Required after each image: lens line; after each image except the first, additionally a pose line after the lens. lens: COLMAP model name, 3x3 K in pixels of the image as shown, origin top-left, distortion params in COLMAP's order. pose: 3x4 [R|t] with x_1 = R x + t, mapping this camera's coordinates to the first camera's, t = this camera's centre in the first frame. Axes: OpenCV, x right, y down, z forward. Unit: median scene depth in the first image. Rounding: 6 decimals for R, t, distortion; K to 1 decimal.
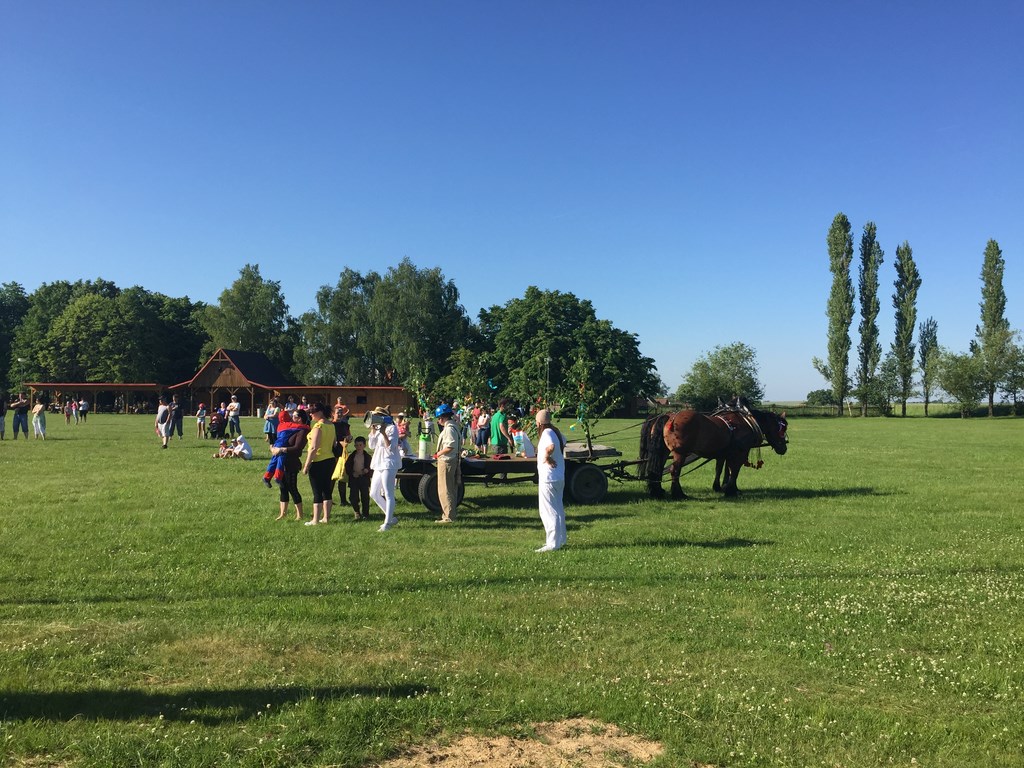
lens RADIAL K [[856.0, 0, 512.5], [0, 856.0, 384.4], [0, 0, 1]] dist [0.010456, 0.015671]
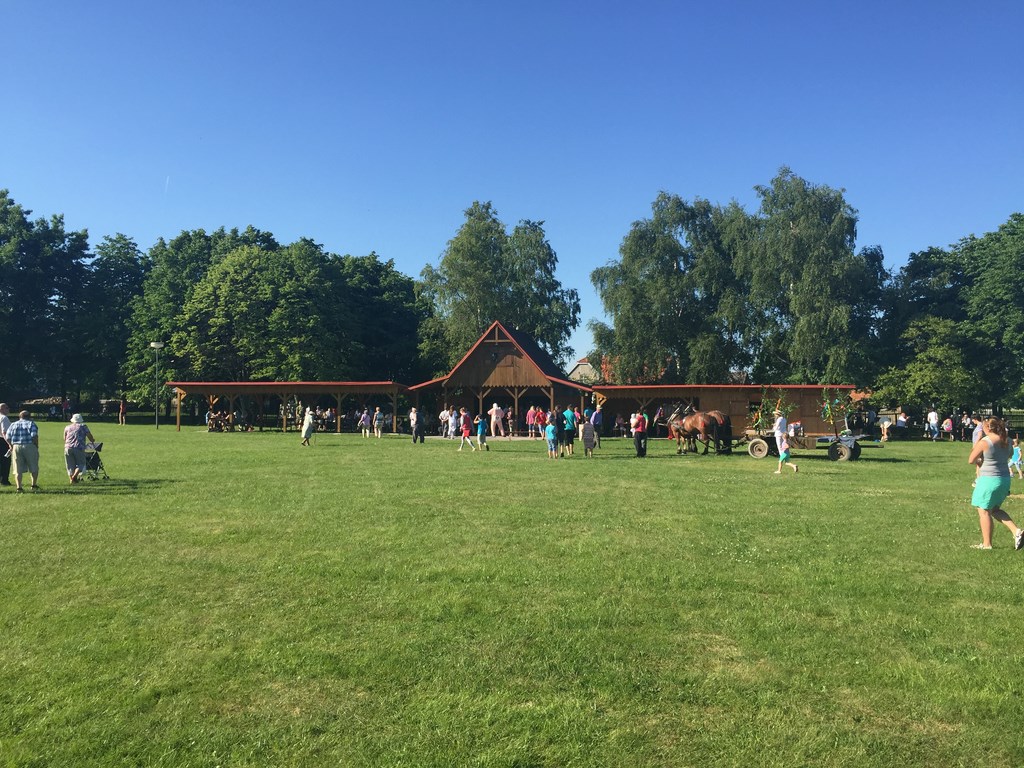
lens RADIAL K [[856.0, 0, 511.6], [0, 856.0, 379.1], [0, 0, 1]] dist [0.010456, 0.015671]
pose [[0.999742, -0.004009, -0.022357, -0.276855], [0.003818, 0.999956, -0.008548, 0.002595], [0.022390, 0.008461, 0.999714, 0.354456]]
